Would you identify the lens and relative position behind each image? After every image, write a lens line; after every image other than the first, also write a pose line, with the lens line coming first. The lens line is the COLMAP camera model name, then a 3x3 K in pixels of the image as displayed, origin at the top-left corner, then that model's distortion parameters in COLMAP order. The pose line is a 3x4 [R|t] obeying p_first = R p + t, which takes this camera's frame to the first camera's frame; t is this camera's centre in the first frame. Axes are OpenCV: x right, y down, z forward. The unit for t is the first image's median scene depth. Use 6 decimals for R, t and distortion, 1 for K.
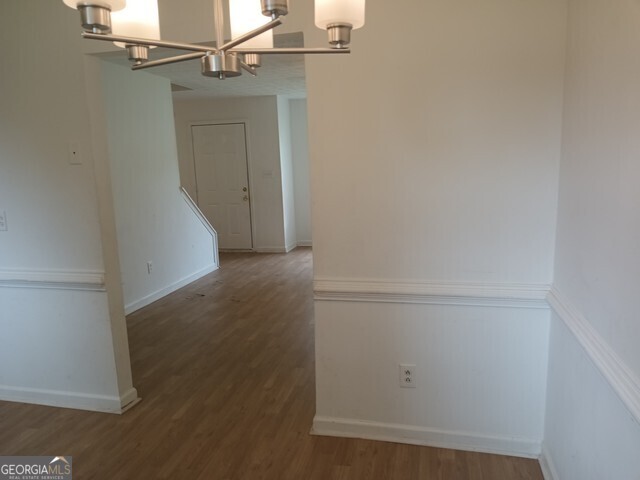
lens RADIAL K [[475.6, 0, 320.0], [0, 475.6, 240.0], [0, 0, 1]] dist [0.001437, -0.002496]
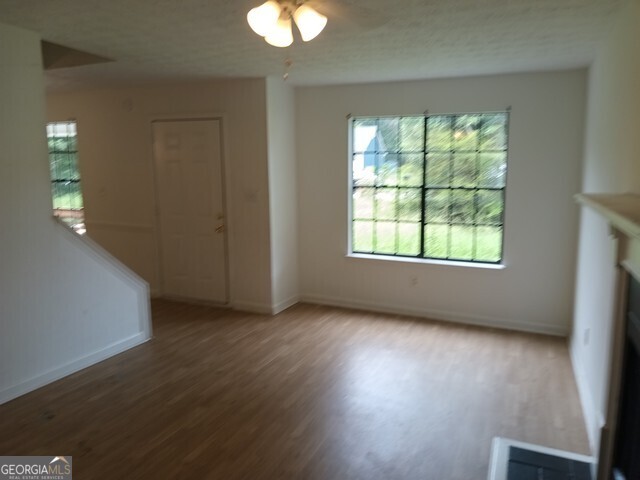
lens RADIAL K [[475.6, 0, 320.0], [0, 475.6, 240.0], [0, 0, 1]] dist [0.001437, -0.002496]
pose [[0.986077, 0.066666, -0.152339, 0.089215], [-0.070927, 0.997223, -0.022703, -0.067704], [0.150402, 0.033192, 0.988068, 0.353616]]
